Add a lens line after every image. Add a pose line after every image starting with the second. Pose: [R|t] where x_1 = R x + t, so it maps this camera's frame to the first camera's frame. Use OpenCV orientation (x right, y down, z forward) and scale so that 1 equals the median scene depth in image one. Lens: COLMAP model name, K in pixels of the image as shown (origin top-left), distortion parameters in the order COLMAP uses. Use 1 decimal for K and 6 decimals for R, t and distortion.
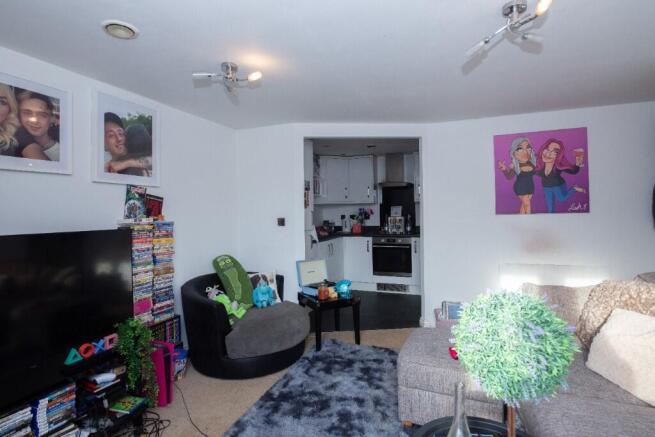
lens RADIAL K [[322.3, 0, 330.1], [0, 322.3, 215.0], [0, 0, 1]] dist [0.001791, 0.000112]
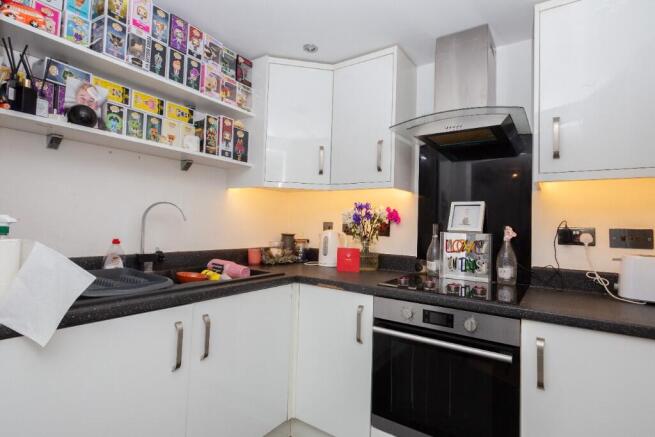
lens RADIAL K [[322.3, 0, 330.1], [0, 322.3, 215.0], [0, 0, 1]] dist [0.001791, 0.000112]
pose [[0.973799, 0.029820, -0.225446, 0.148364], [-0.033249, 0.999382, -0.011426, -0.004317], [0.224965, 0.018622, 0.974189, 0.661936]]
